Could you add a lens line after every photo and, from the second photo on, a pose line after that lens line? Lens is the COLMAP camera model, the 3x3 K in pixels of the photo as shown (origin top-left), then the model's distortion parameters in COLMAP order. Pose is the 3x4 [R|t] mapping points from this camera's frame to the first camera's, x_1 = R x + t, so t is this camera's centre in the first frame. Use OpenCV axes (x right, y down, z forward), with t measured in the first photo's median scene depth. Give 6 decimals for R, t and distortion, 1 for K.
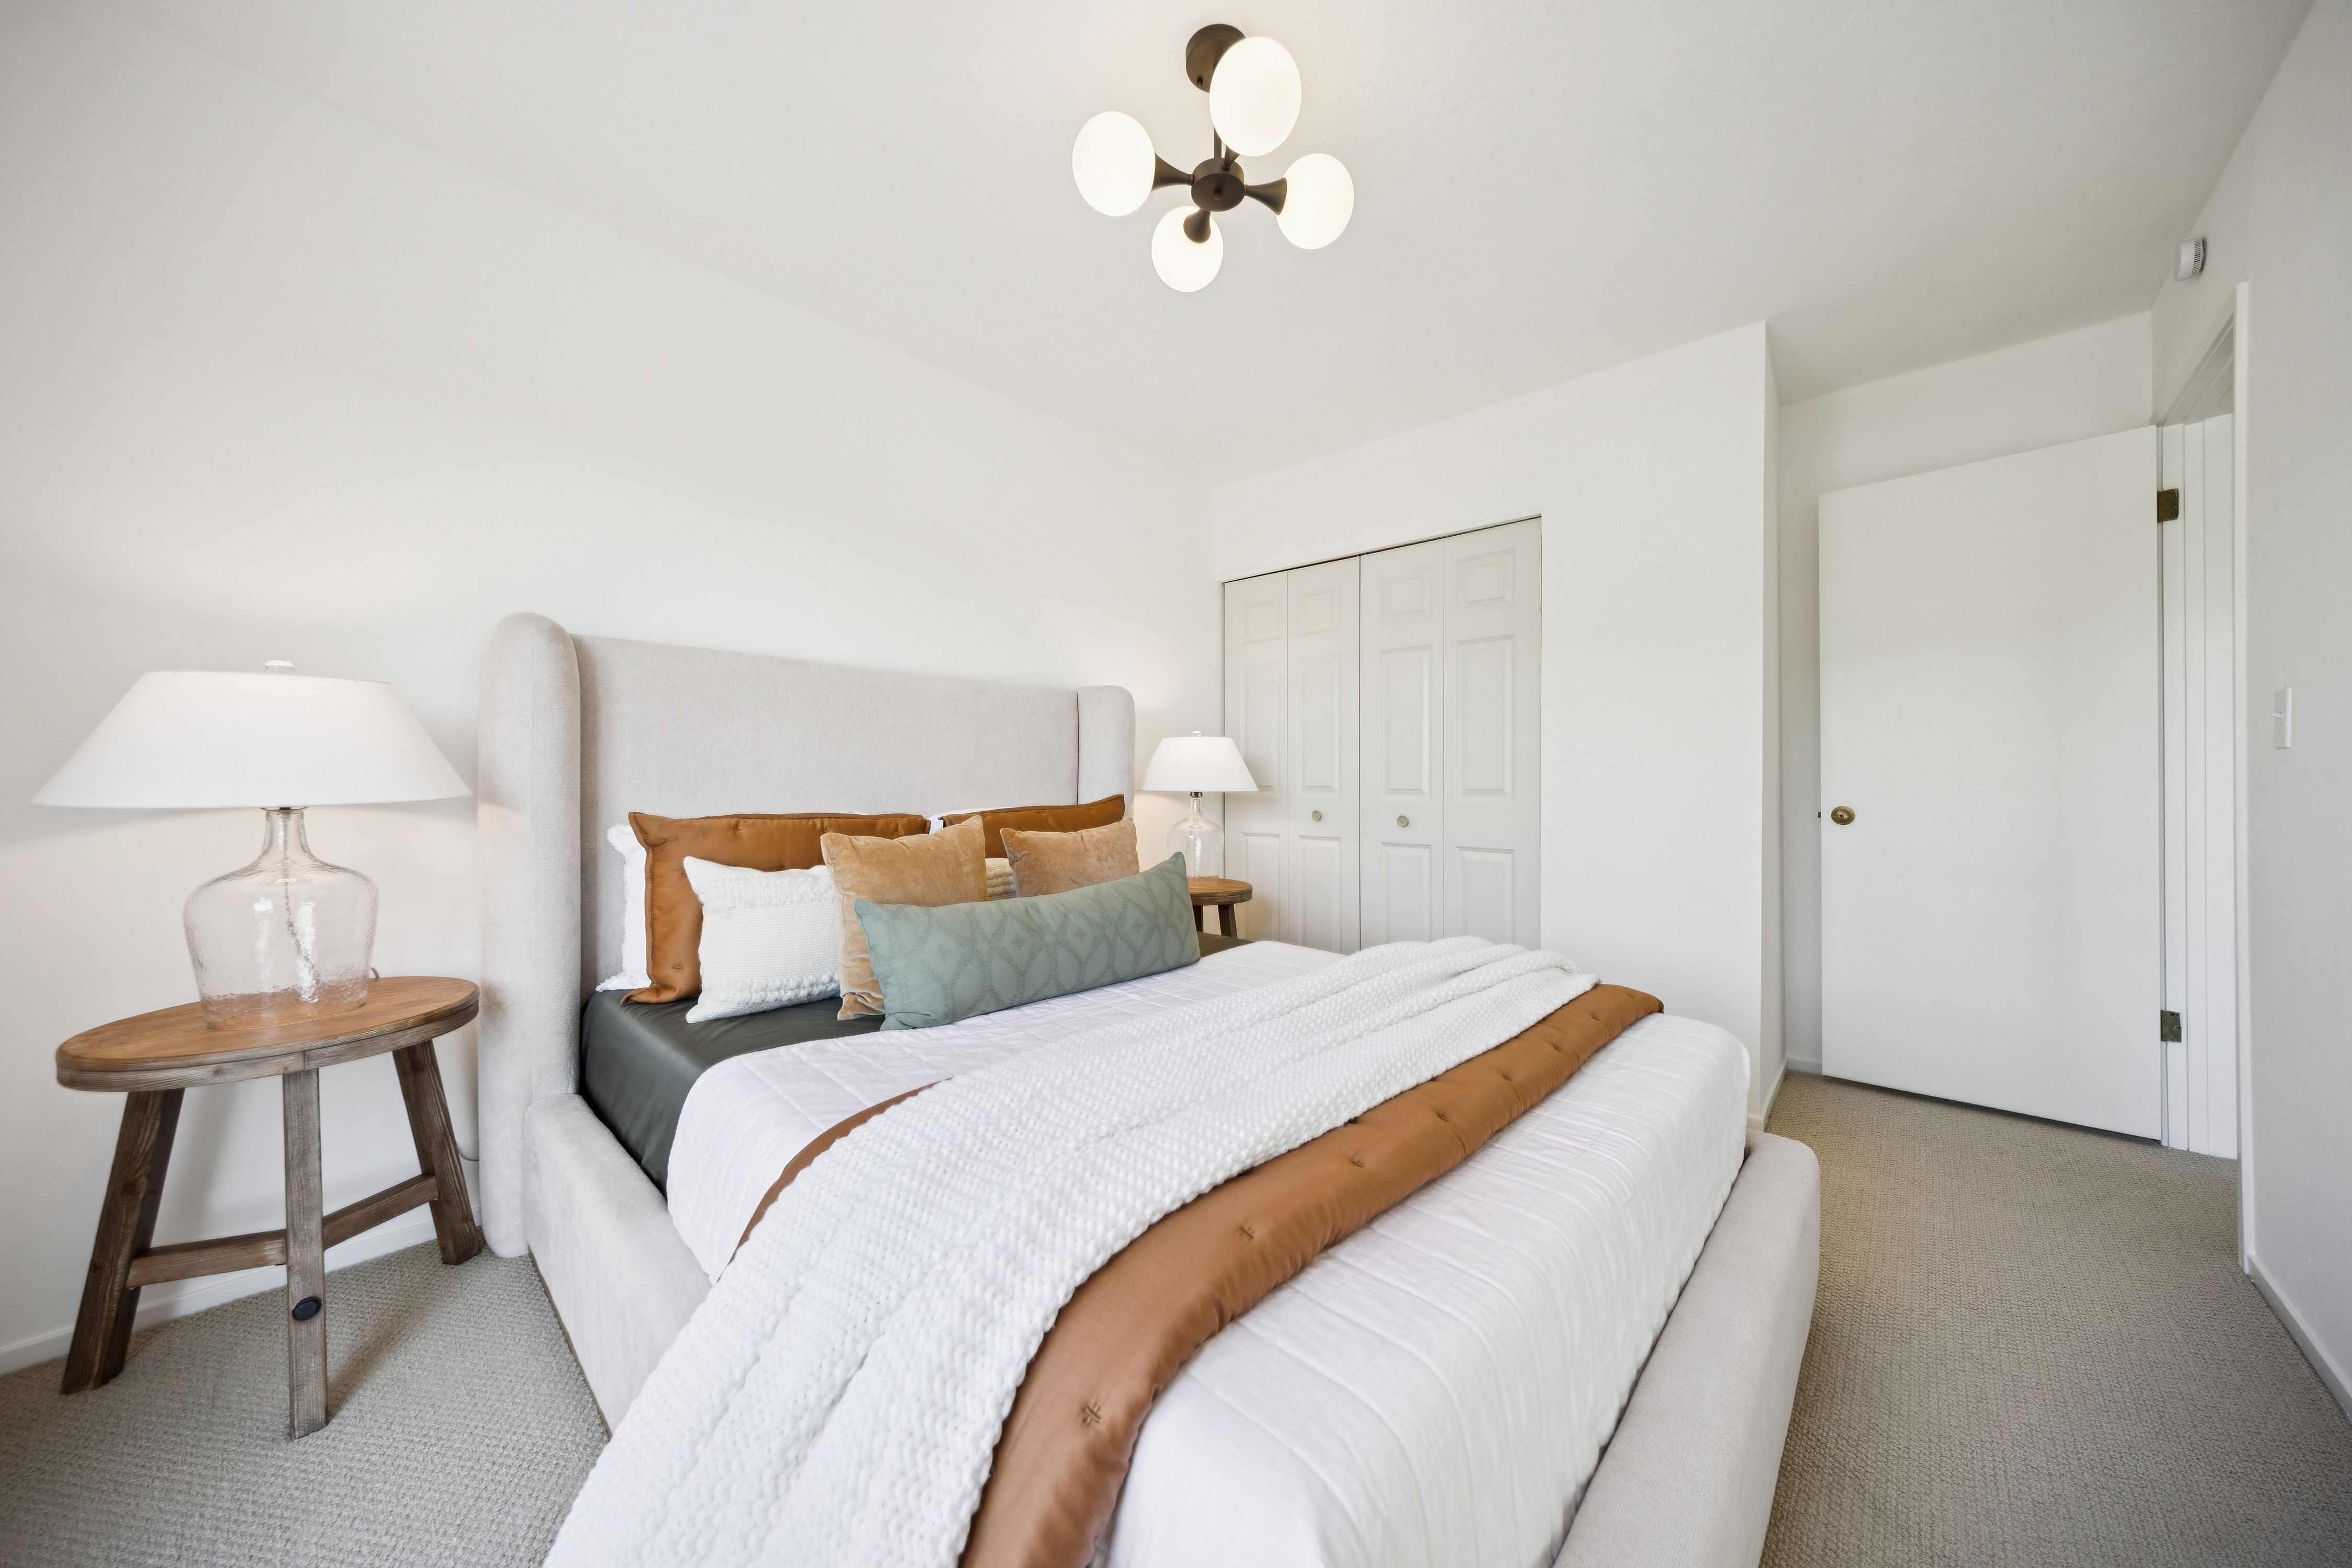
lens RADIAL K [[879.9, 0, 1180.7], [0, 879.9, 784.5], [0, 0, 1]] dist [-0.000828, -0.000151]
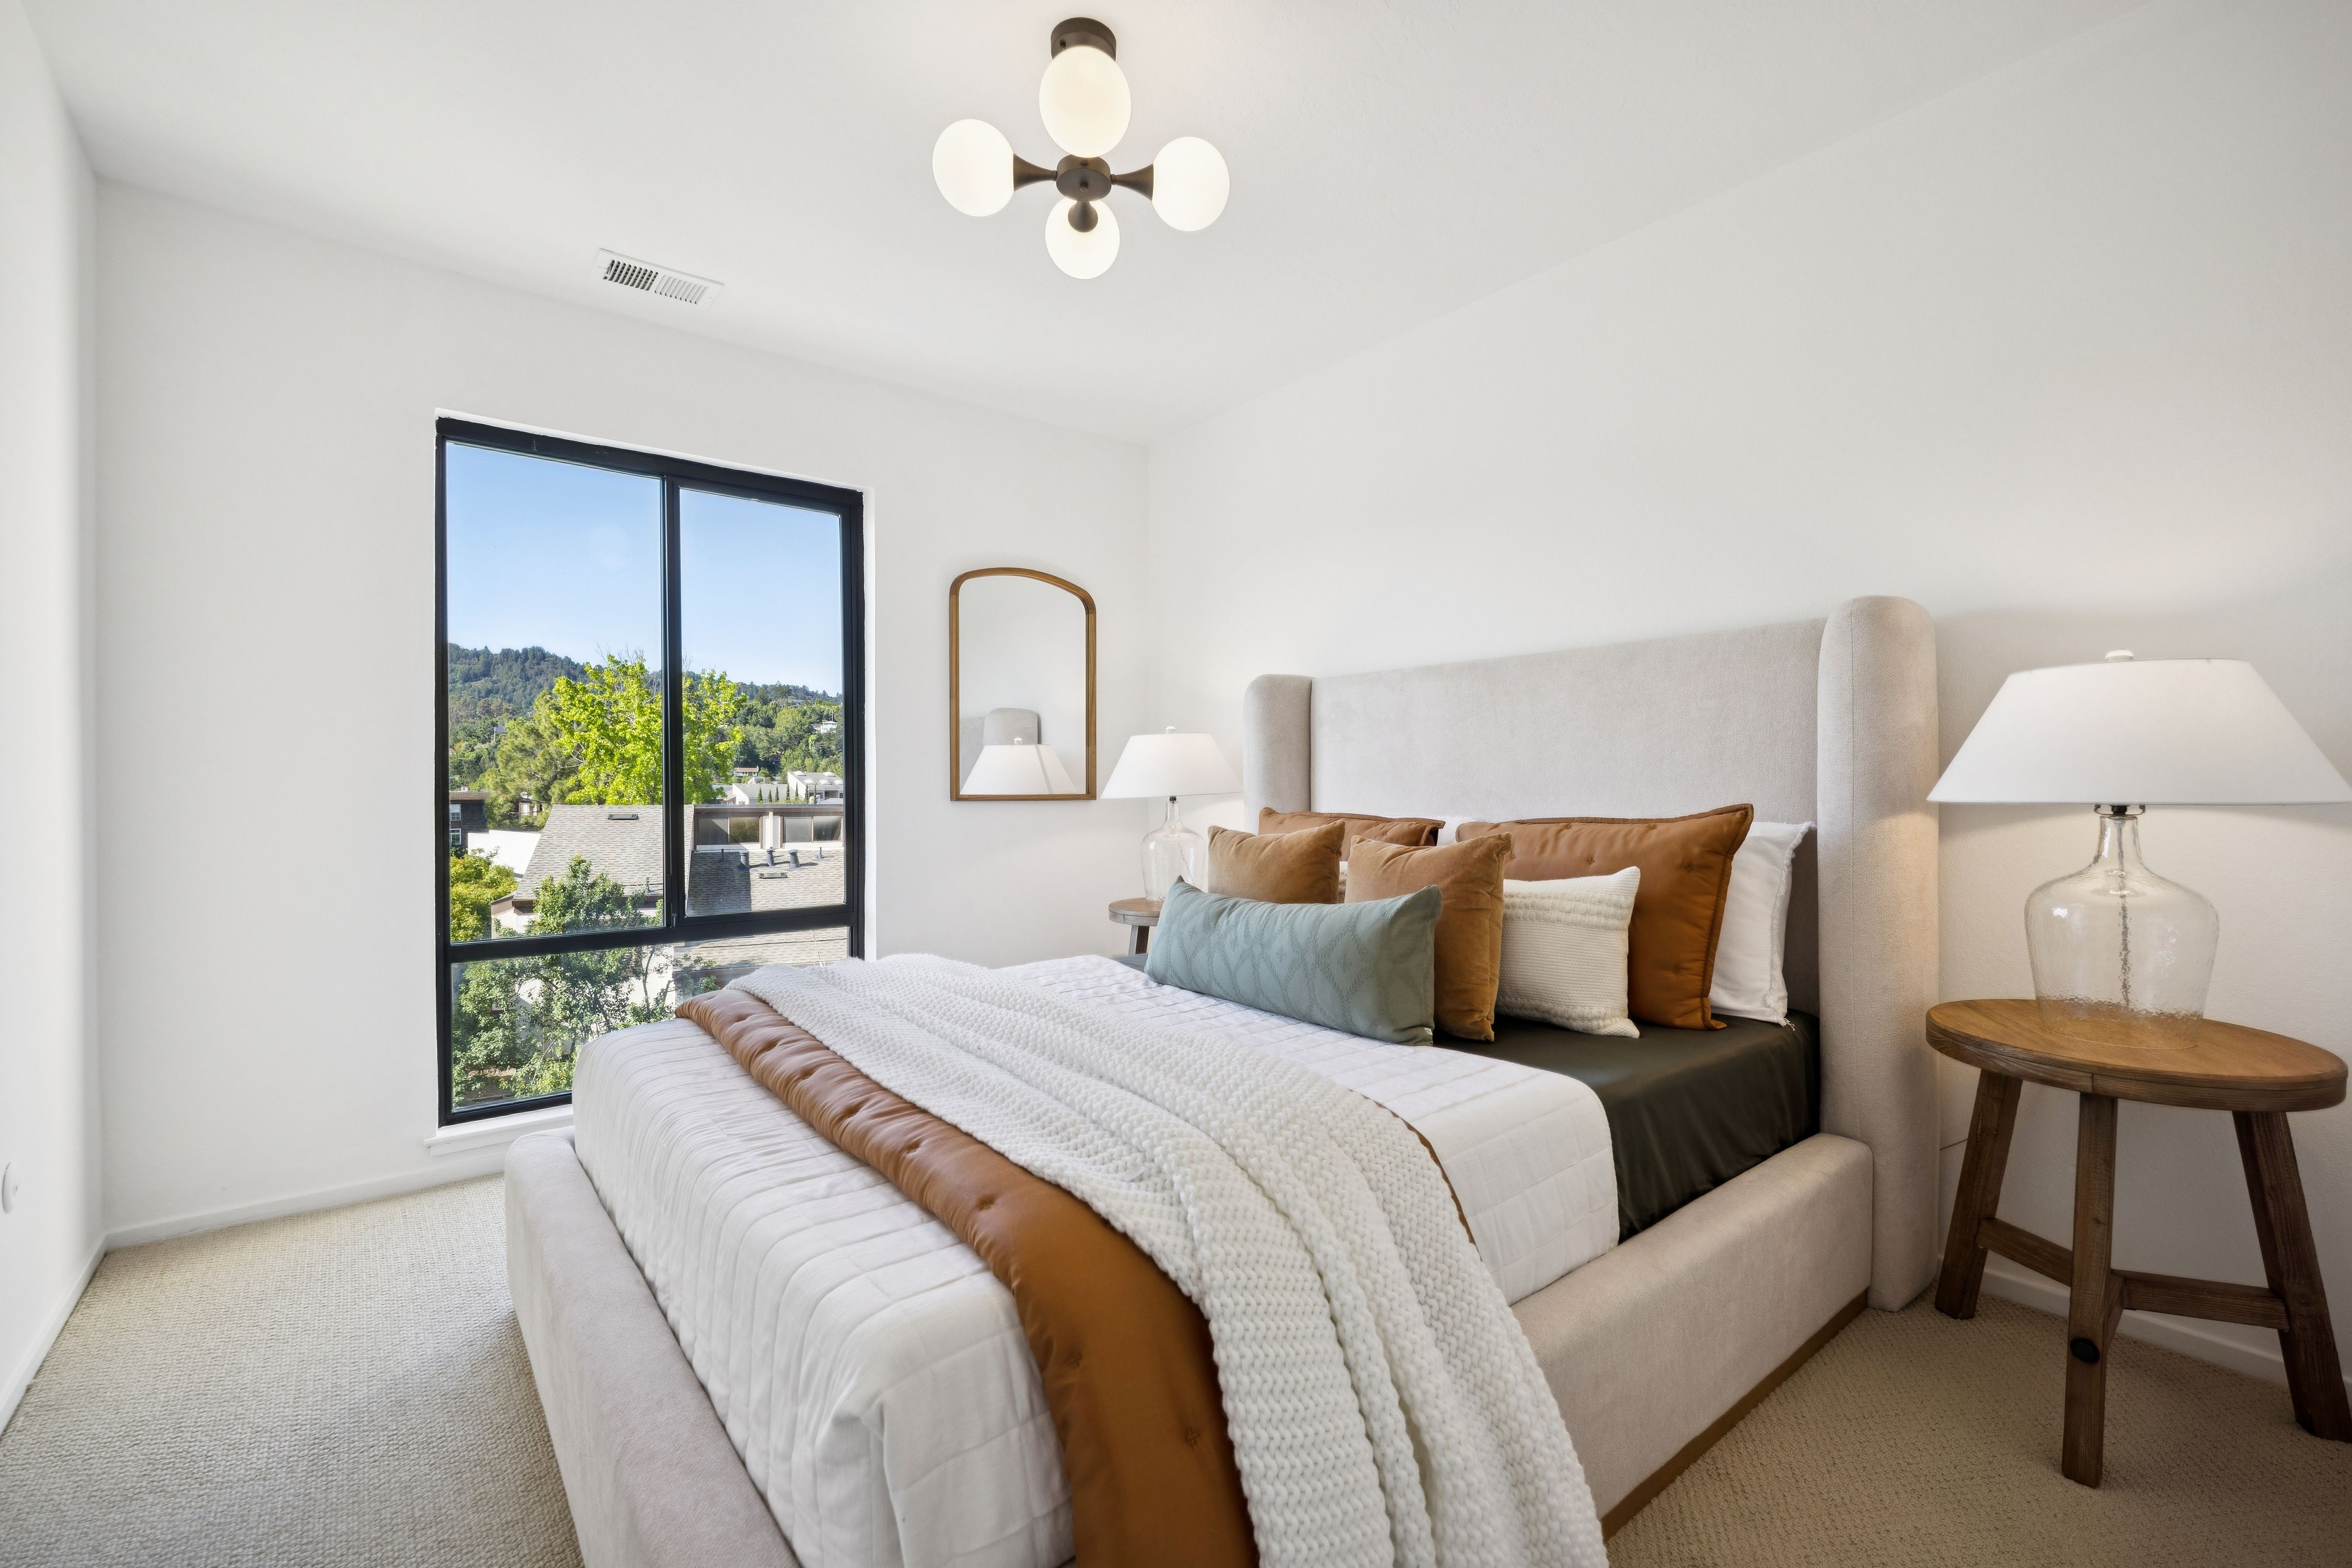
lens RADIAL K [[1011.3, 0, 1179.8], [0, 1011.3, 789.1], [0, 0, 1]] dist [-0.002602, -0.000159]
pose [[-0.194044, 0.002513, -0.980990, 0.215259], [0.001592, 0.999996, 0.002247, 0.000743], [0.980992, -0.001126, -0.194047, 0.259489]]
